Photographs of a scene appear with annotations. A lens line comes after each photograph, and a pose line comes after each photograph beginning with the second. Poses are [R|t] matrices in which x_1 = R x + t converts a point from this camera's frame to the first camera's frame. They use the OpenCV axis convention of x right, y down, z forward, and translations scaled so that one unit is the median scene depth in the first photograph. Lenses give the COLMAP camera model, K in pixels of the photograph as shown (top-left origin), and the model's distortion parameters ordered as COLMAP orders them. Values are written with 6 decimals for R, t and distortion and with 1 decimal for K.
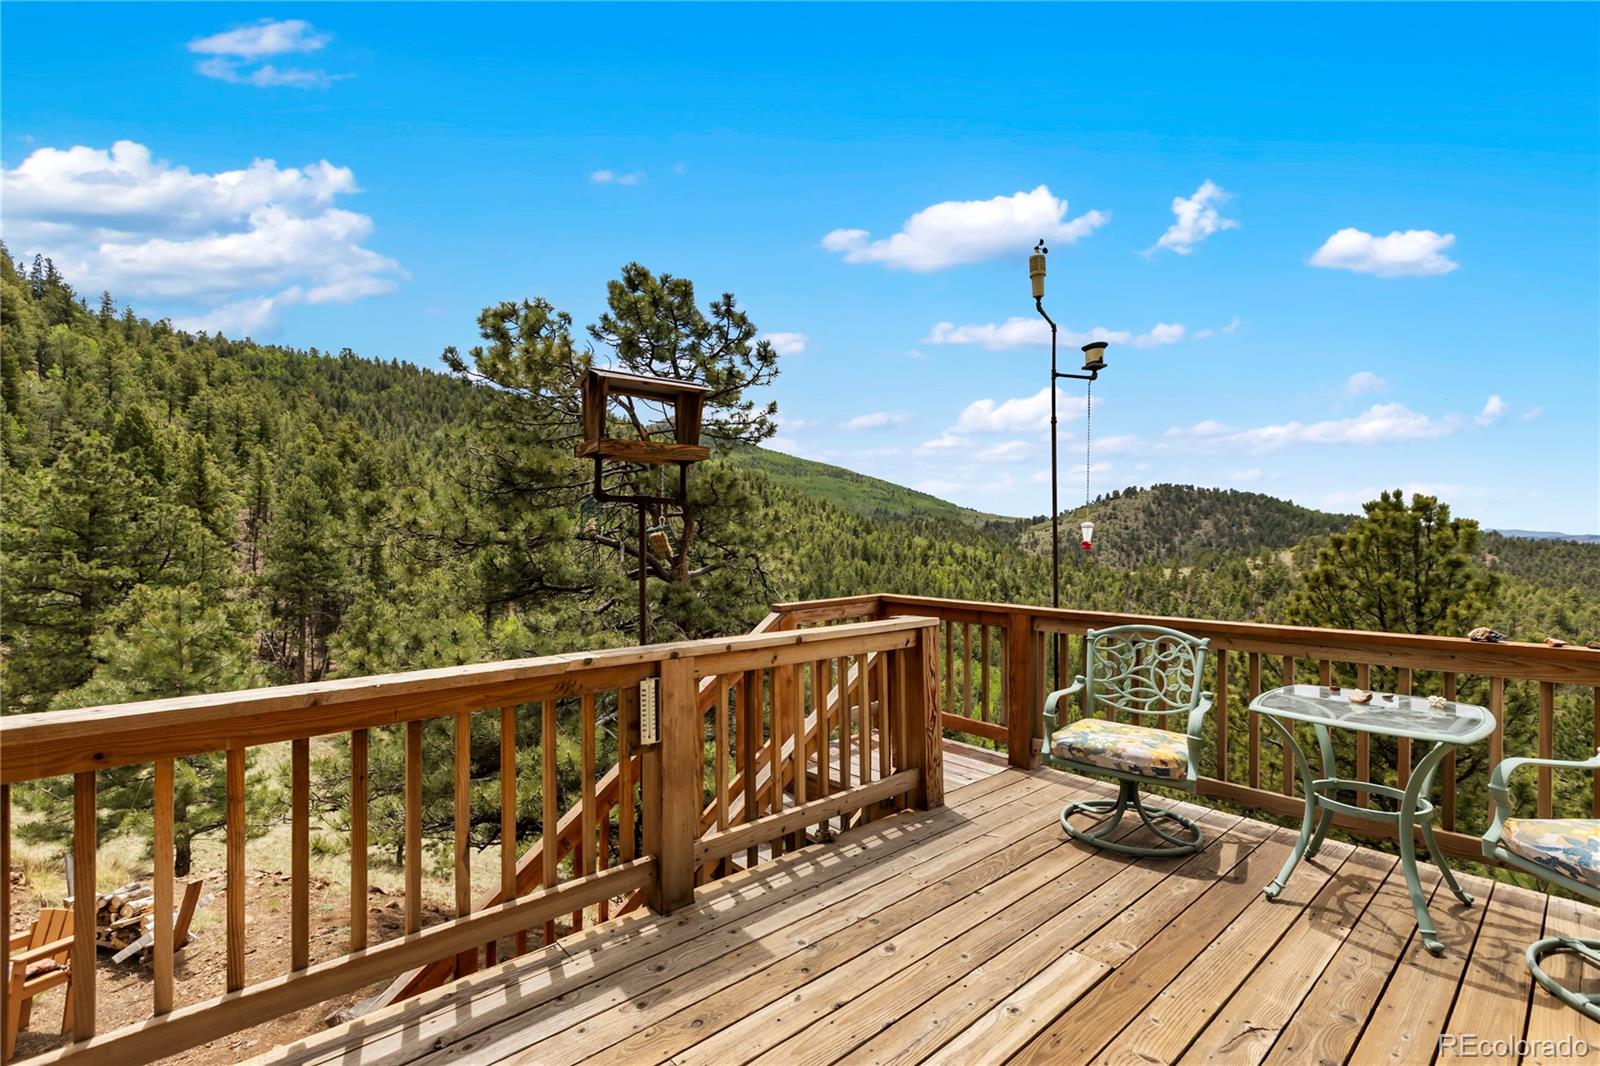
lens RADIAL K [[725.4, 0, 796.0], [0, 725.4, 549.8], [0, 0, 1]] dist [0.003986, 0.001798]
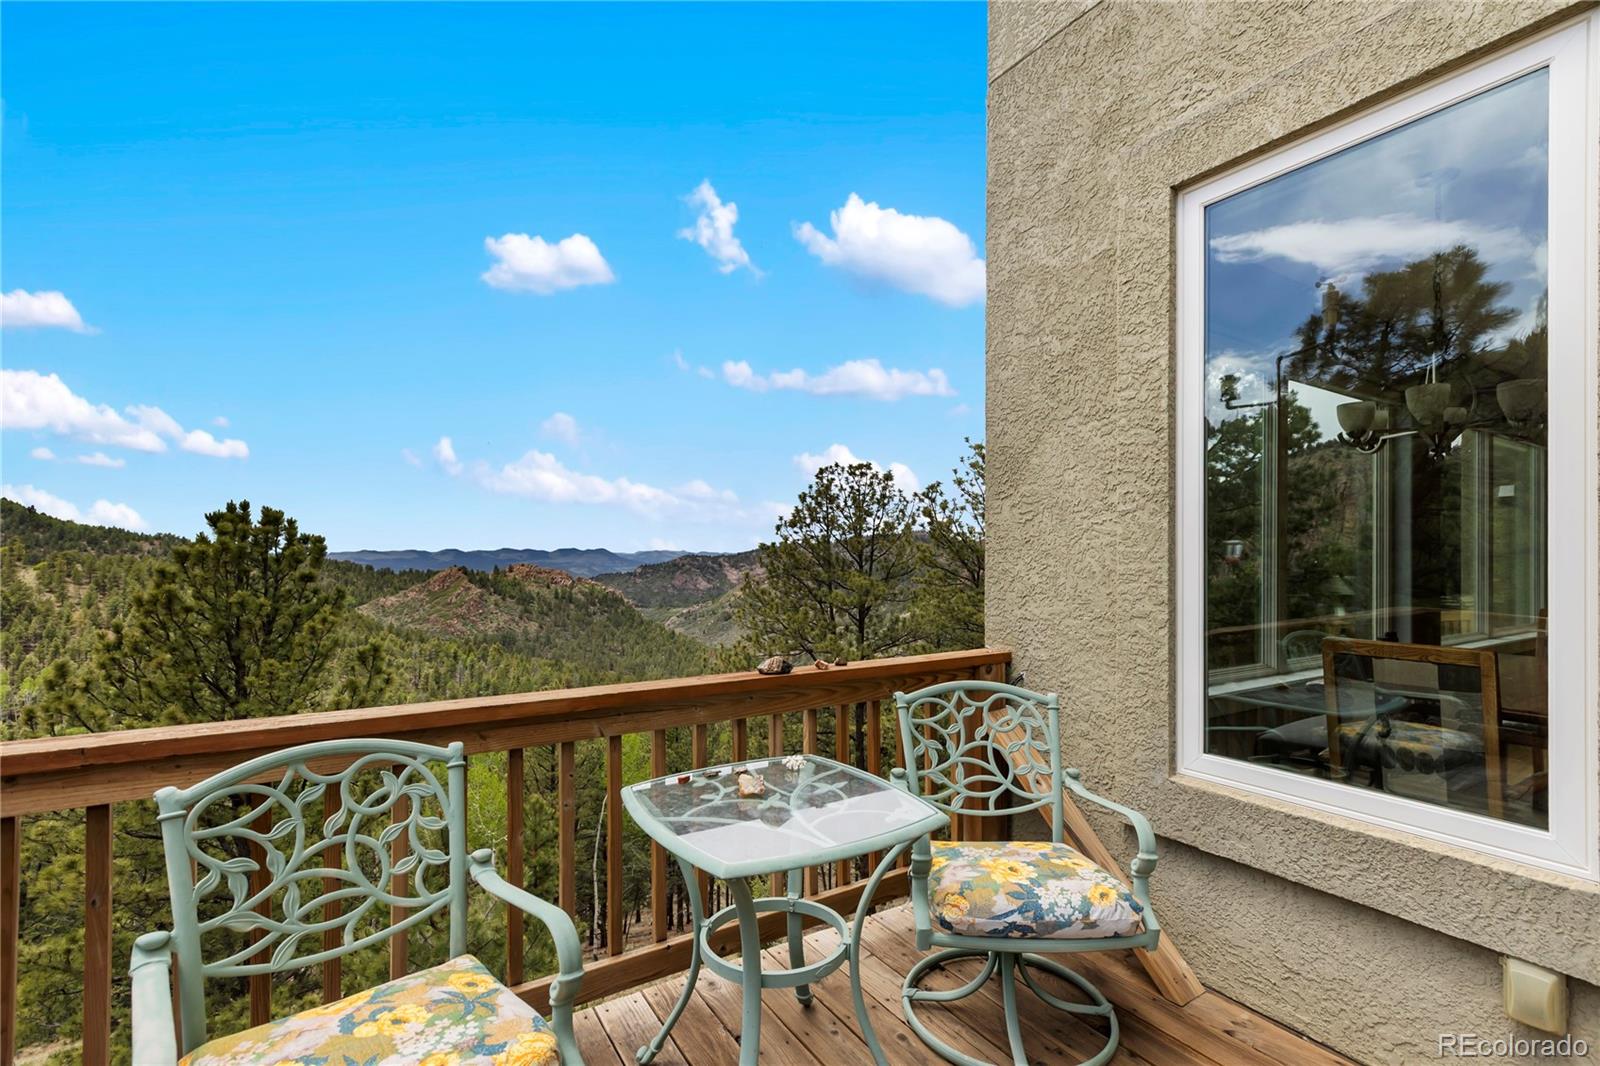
lens RADIAL K [[725.4, 0, 810.1], [0, 725.4, 549.4], [0, 0, 1]] dist [0.003986, 0.001798]
pose [[0.155532, 0.010398, 0.987776, 0.022248], [0.010869, 0.999866, -0.012236, -0.001163], [-0.987771, 0.012639, 0.155398, 0.155153]]
